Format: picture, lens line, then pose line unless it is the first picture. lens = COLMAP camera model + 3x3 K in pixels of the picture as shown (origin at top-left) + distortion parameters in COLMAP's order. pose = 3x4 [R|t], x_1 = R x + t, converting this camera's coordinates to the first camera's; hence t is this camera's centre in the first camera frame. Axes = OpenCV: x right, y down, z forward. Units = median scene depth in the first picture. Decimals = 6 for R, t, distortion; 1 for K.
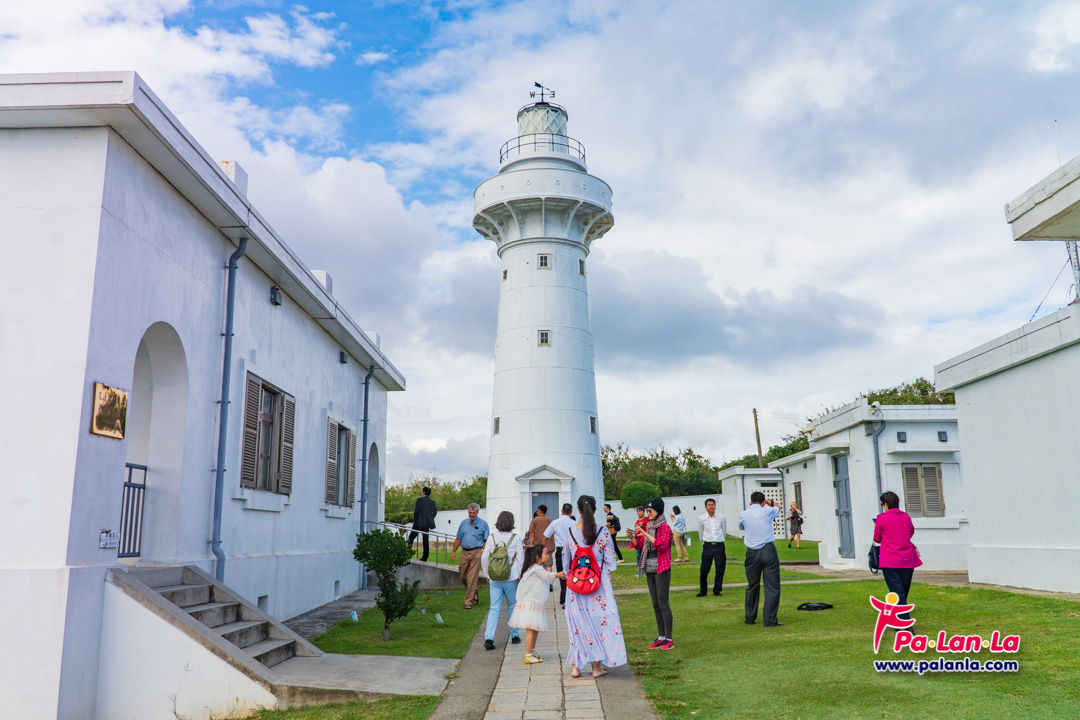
lens RADIAL K [[859.4, 0, 539.1], [0, 859.4, 358.9], [0, 0, 1]] dist [0.004779, 0.003262]
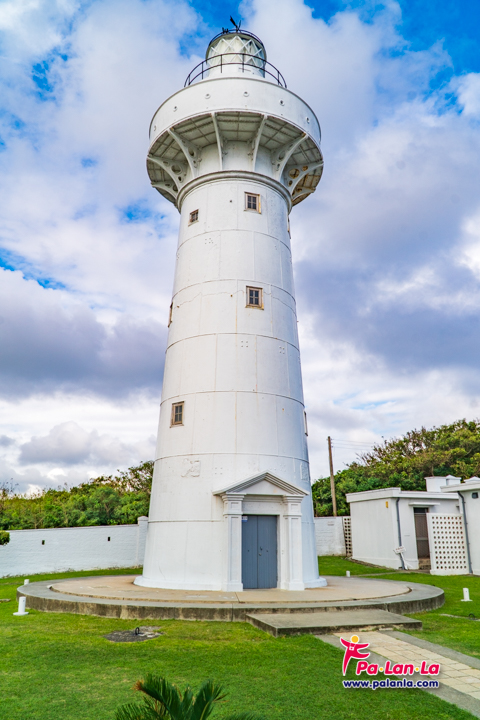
lens RADIAL K [[572.9, 0, 240.3], [0, 572.9, 362.4], [0, 0, 1]] dist [0.004779, 0.003262]
pose [[0.950622, 0.104366, 0.292277, -0.137328], [-0.076968, 0.991621, -0.103751, 0.079044], [-0.300656, 0.076132, 0.950689, 0.532997]]
